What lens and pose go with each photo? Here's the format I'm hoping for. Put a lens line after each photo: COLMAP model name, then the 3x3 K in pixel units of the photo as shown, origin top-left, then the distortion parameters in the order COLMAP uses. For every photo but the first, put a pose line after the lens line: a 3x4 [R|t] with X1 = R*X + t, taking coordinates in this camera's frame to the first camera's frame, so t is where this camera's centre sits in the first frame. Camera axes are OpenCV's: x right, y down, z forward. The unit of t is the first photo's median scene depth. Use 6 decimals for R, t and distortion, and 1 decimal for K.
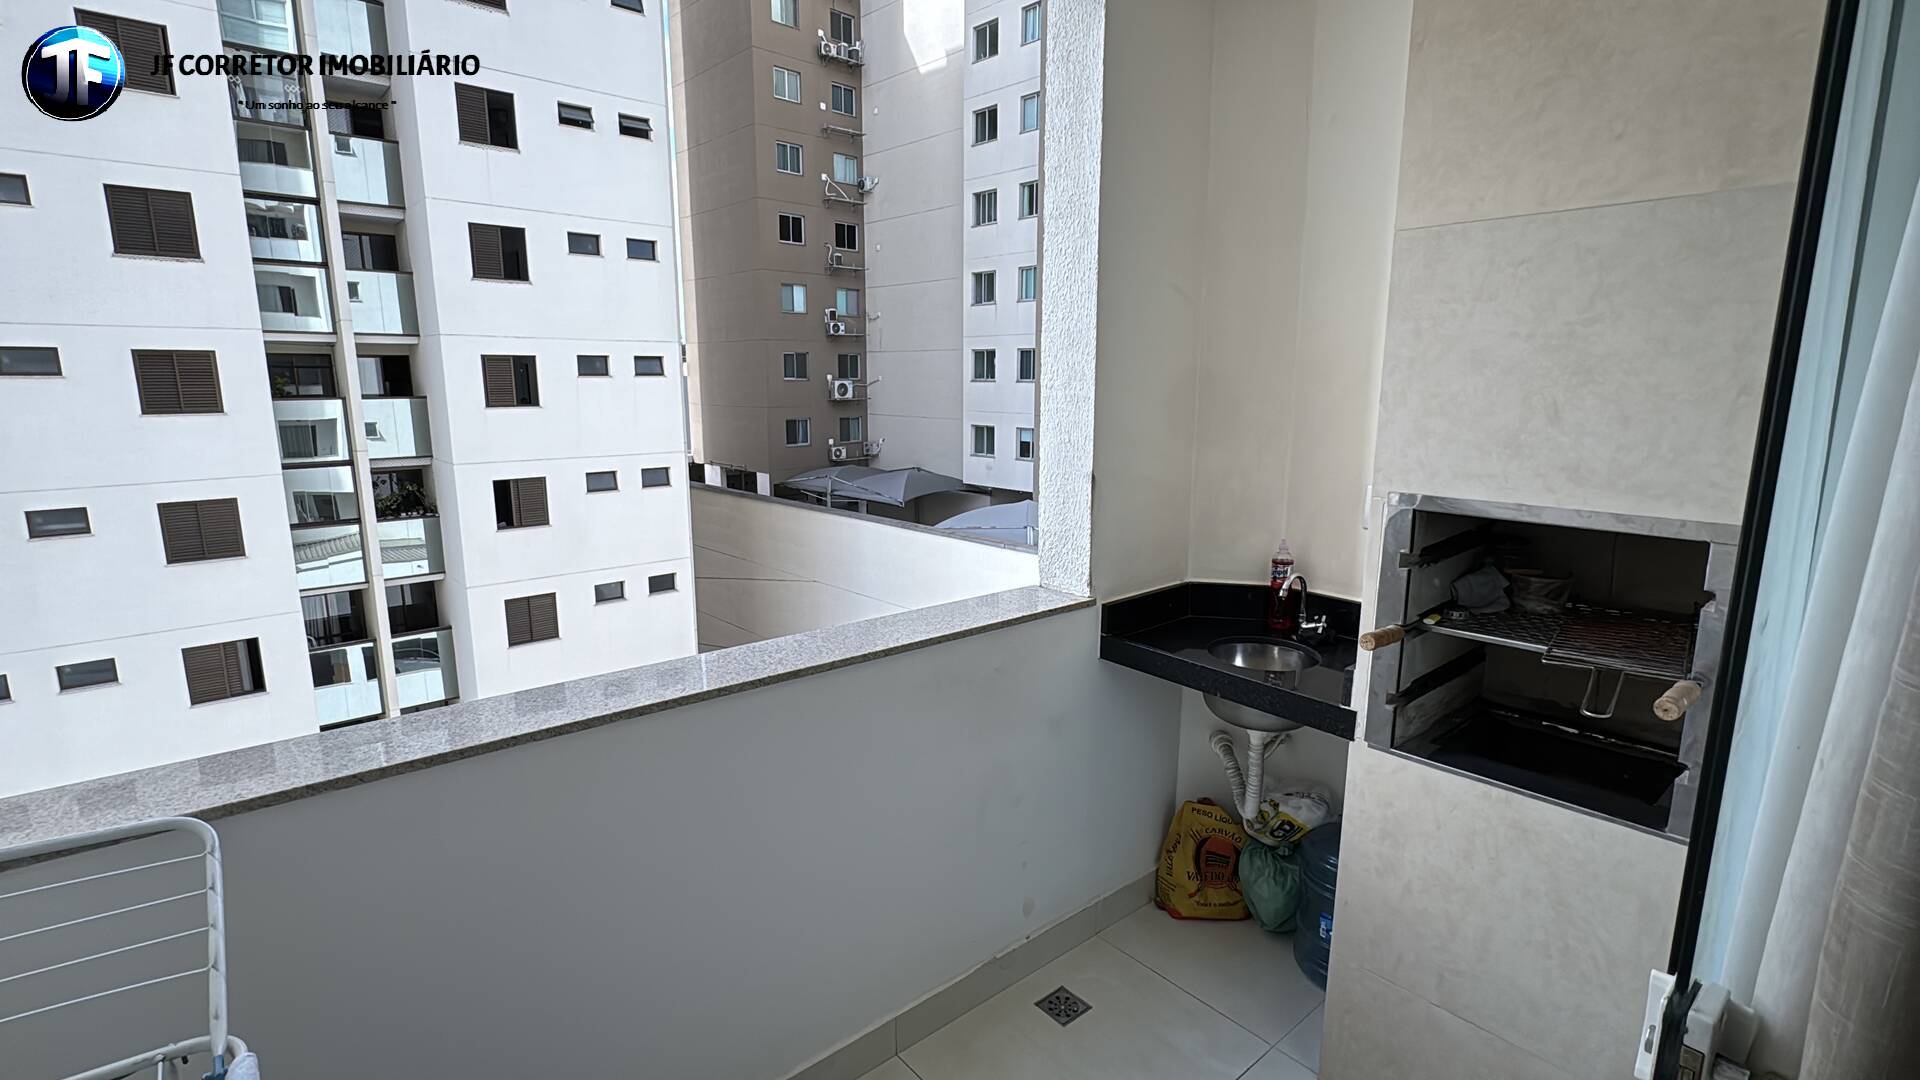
lens RADIAL K [[877.4, 0, 957.3], [0, 877.4, 541.1], [0, 0, 1]] dist [-0.001828, -0.000414]
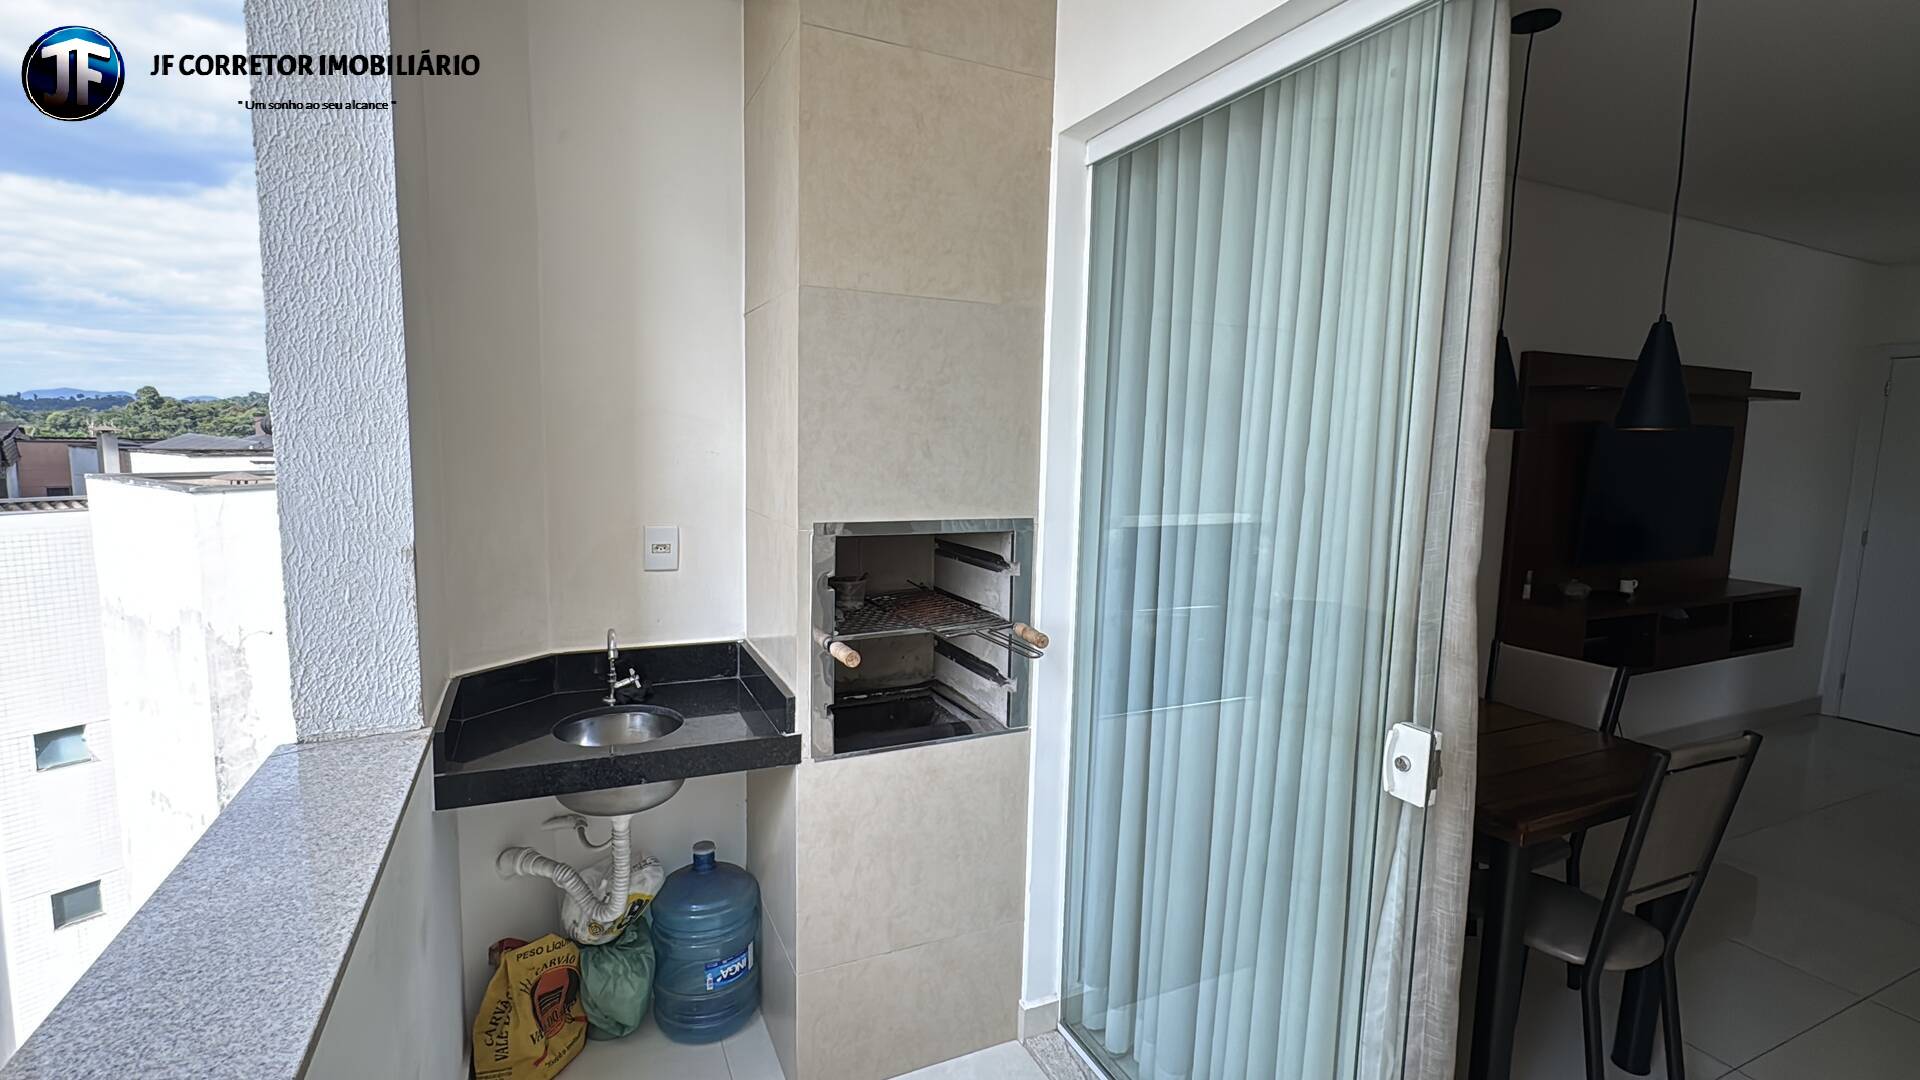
lens RADIAL K [[877.4, 0, 958.5], [0, 877.4, 538.8], [0, 0, 1]] dist [-0.001828, -0.000414]
pose [[0.258974, -0.110206, 0.959577, -0.357853], [0.154907, 0.985348, 0.071359, -0.061416], [-0.953381, 0.130165, 0.272251, 0.376425]]
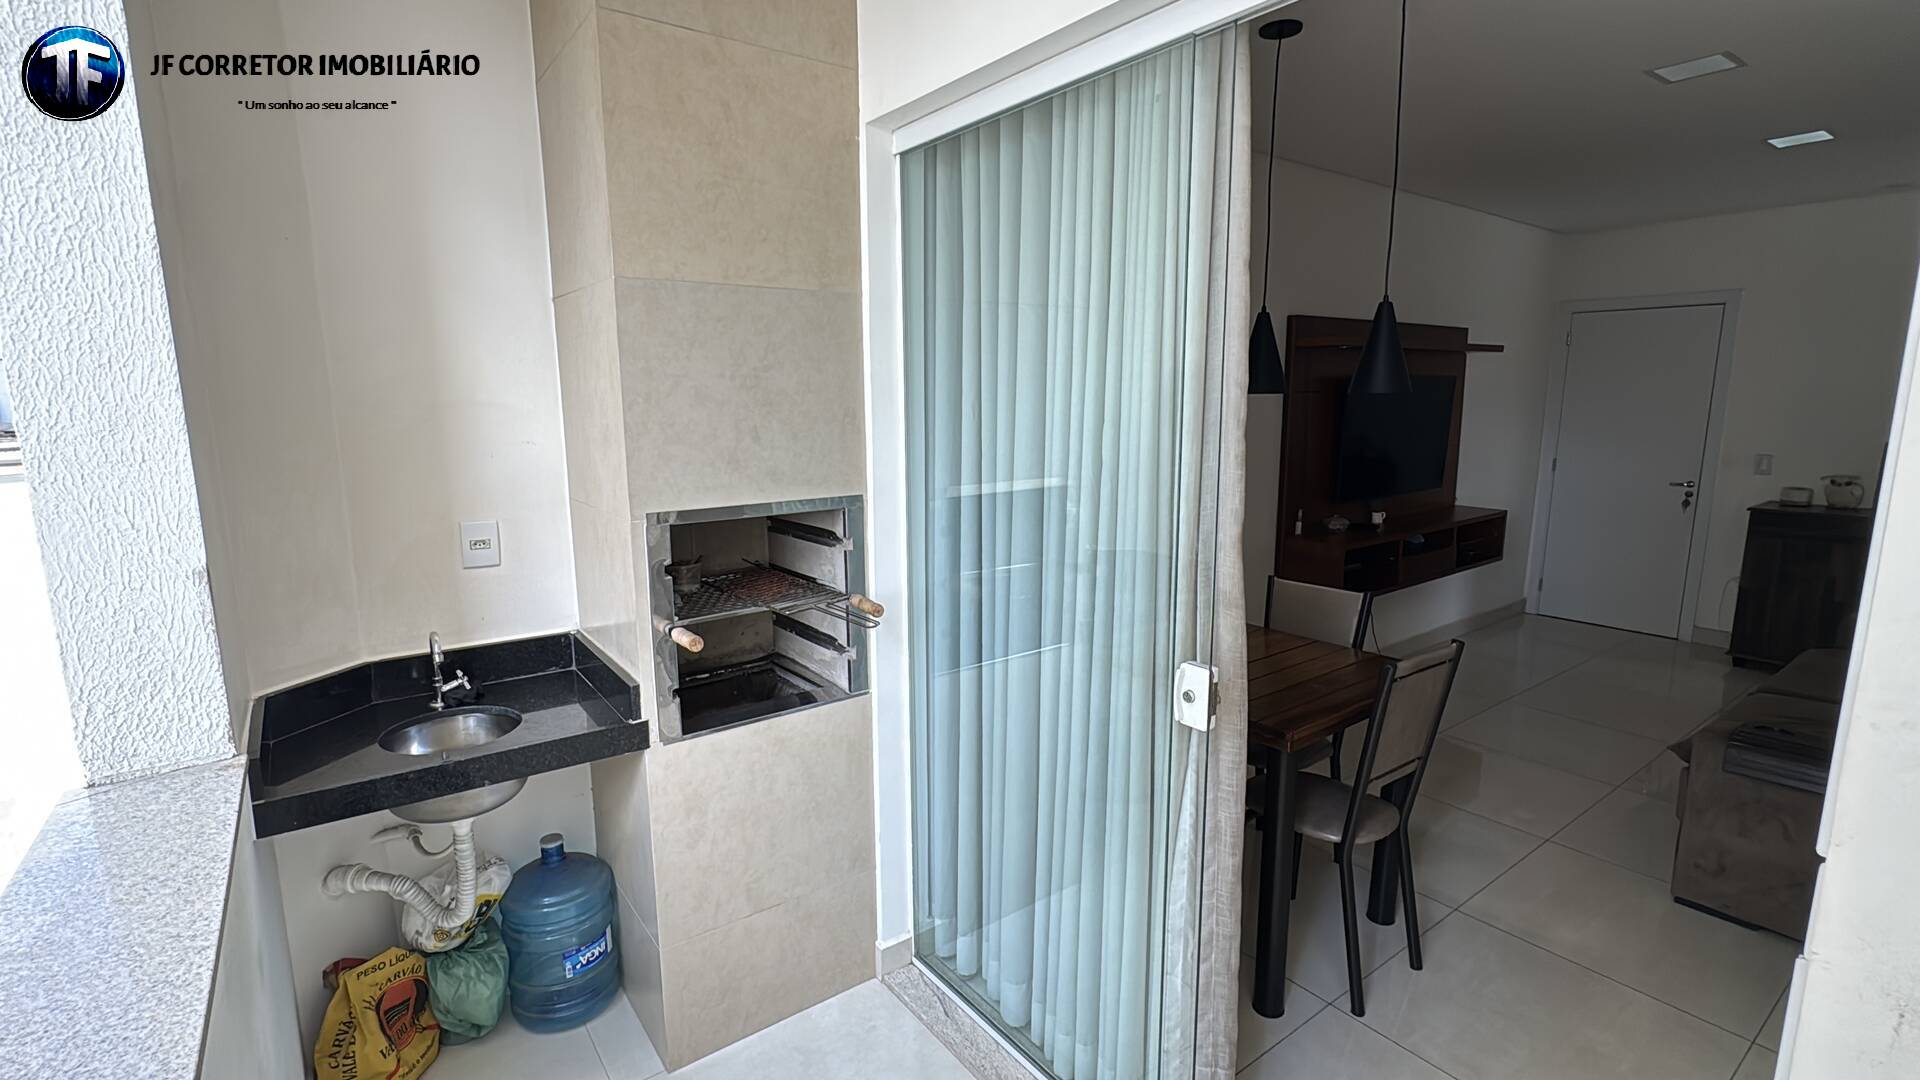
lens RADIAL K [[877.4, 0, 958.8], [0, 877.4, 538.0], [0, 0, 1]] dist [-0.001828, -0.000414]
pose [[0.061031, -0.168918, 0.983739, -0.403452], [0.189594, 0.969595, 0.154727, -0.086282], [-0.979964, 0.177067, 0.091202, 0.366094]]
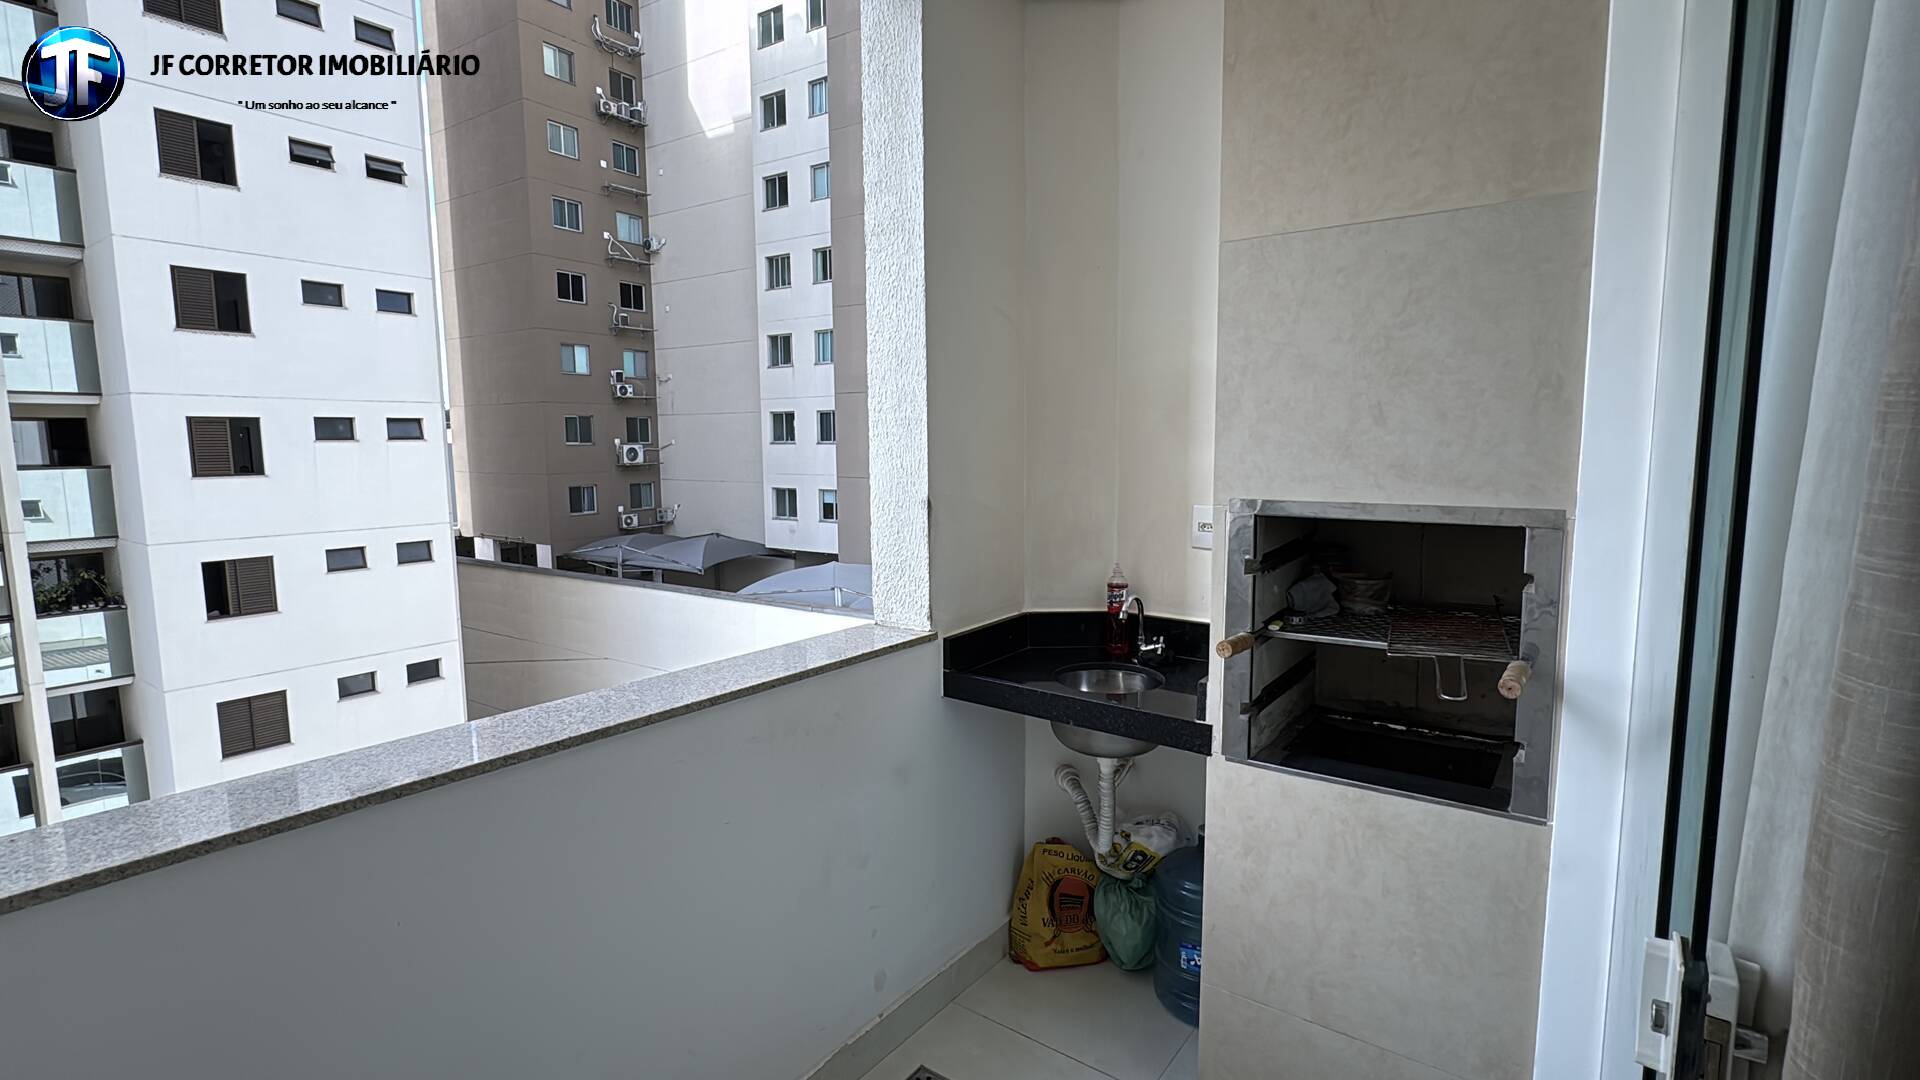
lens RADIAL K [[877.4, 0, 959.6], [0, 877.4, 541.2], [0, 0, 1]] dist [-0.001828, -0.000414]
pose [[0.973910, -0.034627, 0.224276, -0.024605], [0.050699, 0.996511, -0.066303, 0.029925], [-0.221197, 0.075943, 0.972268, 0.068948]]
